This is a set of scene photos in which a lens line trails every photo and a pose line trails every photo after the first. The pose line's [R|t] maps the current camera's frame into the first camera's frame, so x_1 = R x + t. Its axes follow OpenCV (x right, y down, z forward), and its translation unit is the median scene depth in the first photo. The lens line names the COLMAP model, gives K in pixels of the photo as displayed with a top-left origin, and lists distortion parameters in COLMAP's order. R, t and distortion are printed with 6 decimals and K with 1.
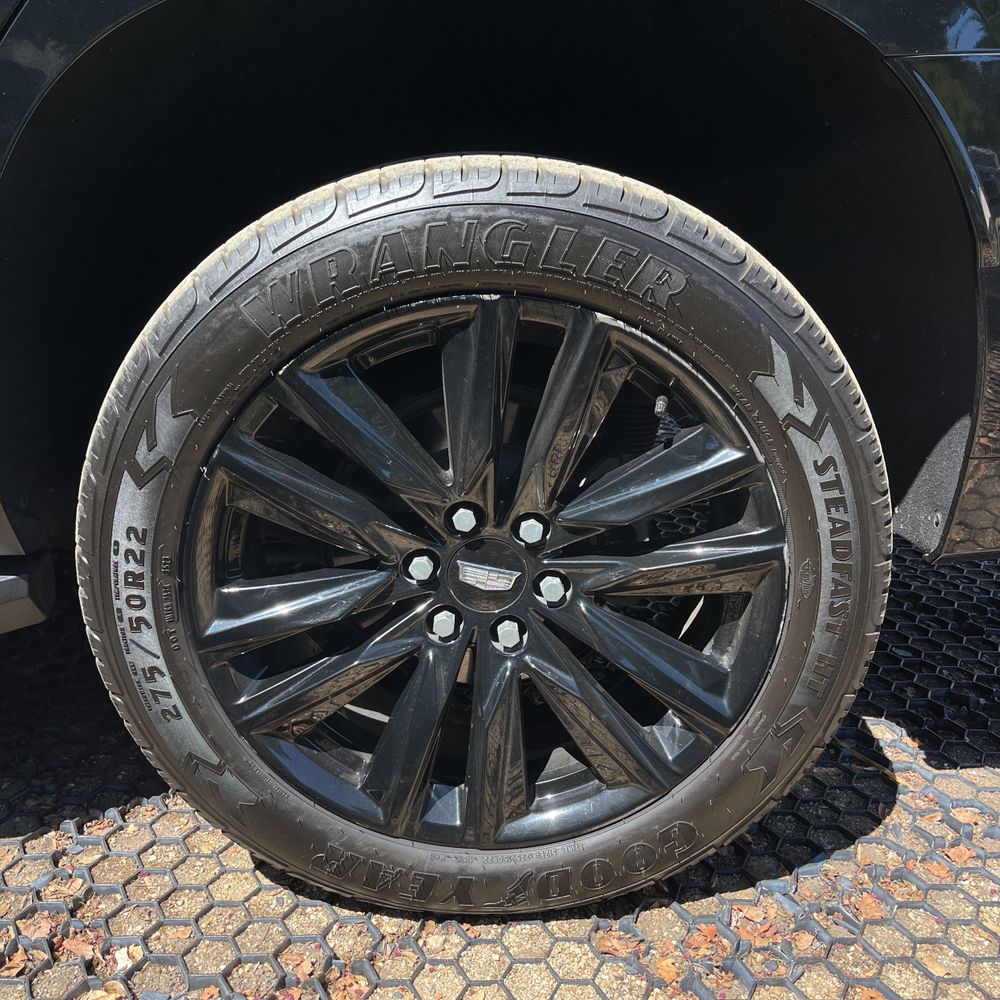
lens RADIAL K [[962.6, 0, 482.7], [0, 962.6, 500.9], [0, 0, 1]] dist [-0.003075, -0.001837]
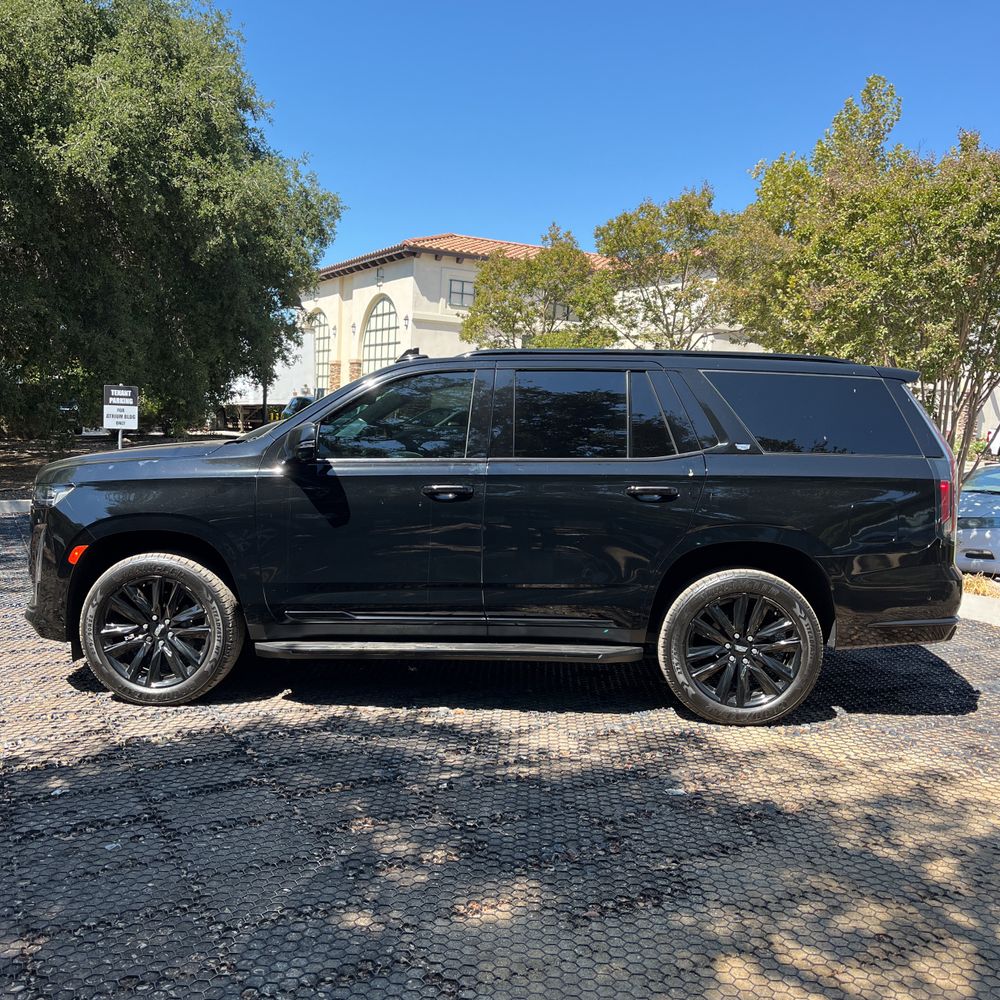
lens RADIAL K [[961.6, 0, 500.0], [0, 961.6, 500.0], [0, 0, 1]] dist [-0.005253, -0.000837]
pose [[0.995860, 0.005450, -0.090732, -0.854794], [-0.028403, 0.966872, -0.253675, 0.685371], [0.086344, 0.255202, 0.963025, -4.415710]]
